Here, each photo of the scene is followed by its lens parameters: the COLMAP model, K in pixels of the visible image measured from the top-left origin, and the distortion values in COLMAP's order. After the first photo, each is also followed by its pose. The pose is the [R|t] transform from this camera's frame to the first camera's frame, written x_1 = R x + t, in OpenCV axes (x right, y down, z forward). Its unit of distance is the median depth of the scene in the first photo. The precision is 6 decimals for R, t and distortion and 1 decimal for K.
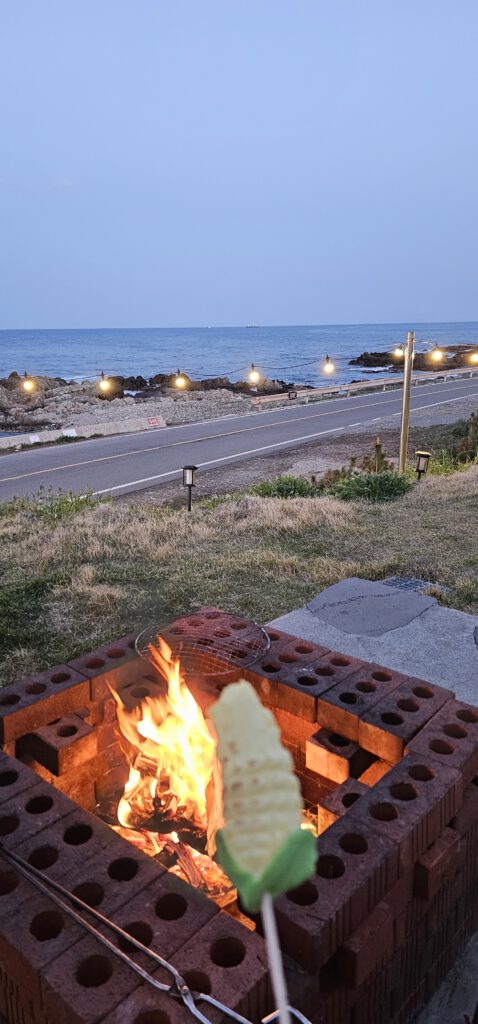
lens RADIAL K [[697.0, 0, 244.5], [0, 697.0, 496.4], [0, 0, 1]] dist [0.086431, -0.029139]
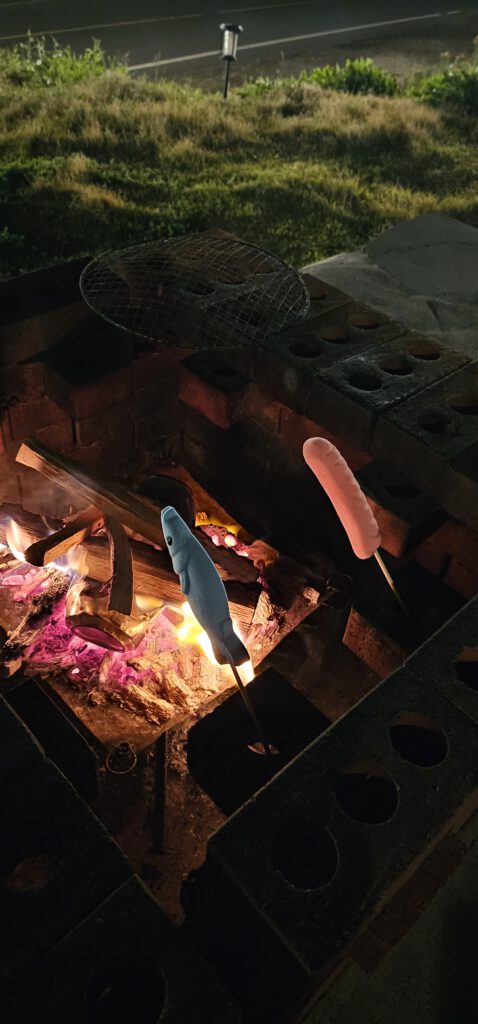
lens RADIAL K [[697.0, 0, 251.5], [0, 697.0, 477.2], [0, 0, 1]] dist [0.086431, -0.029139]
pose [[0.992440, 0.122682, -0.003513, 0.003281], [-0.107127, 0.879860, 0.463001, 0.029641], [0.059892, -0.459124, 0.886351, 0.172527]]
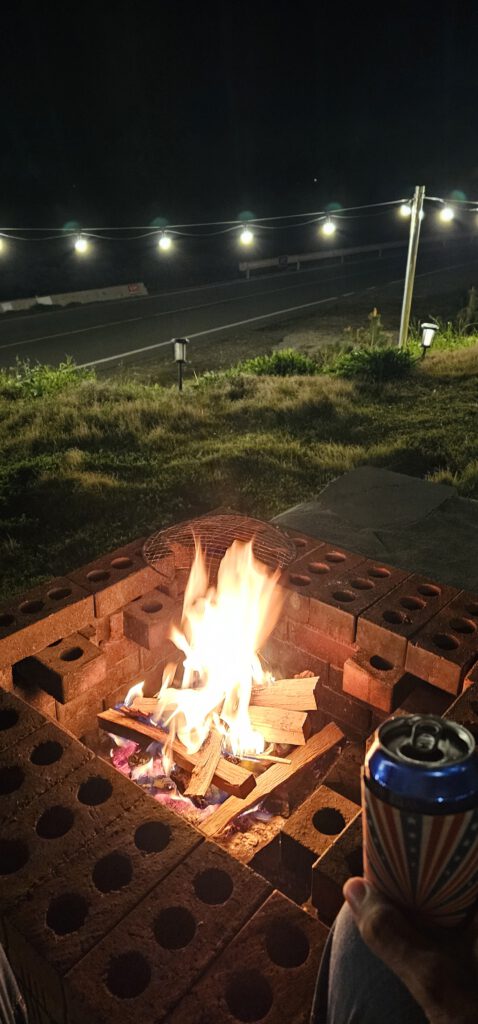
lens RADIAL K [[697.0, 0, 241.6], [0, 697.0, 509.1], [0, 0, 1]] dist [0.086431, -0.029139]
pose [[0.999794, 0.001408, 0.020231, -0.021592], [-0.005277, 0.981284, 0.192495, -0.003768], [-0.019581, -0.192562, 0.981089, 0.066555]]
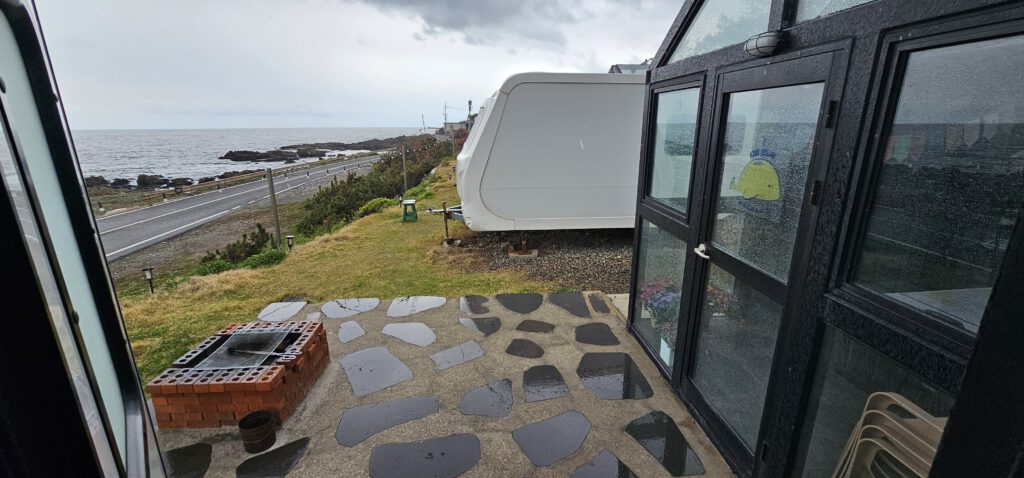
lens RADIAL K [[407.5, 0, 508.7], [0, 407.5, 236.4], [0, 0, 1]] dist [0.000087, 0.000112]
pose [[0.726659, -0.173709, 0.664674, -0.118864], [0.166482, 0.983192, 0.074944, -0.067106], [-0.666521, 0.056198, 0.743365, -0.507278]]
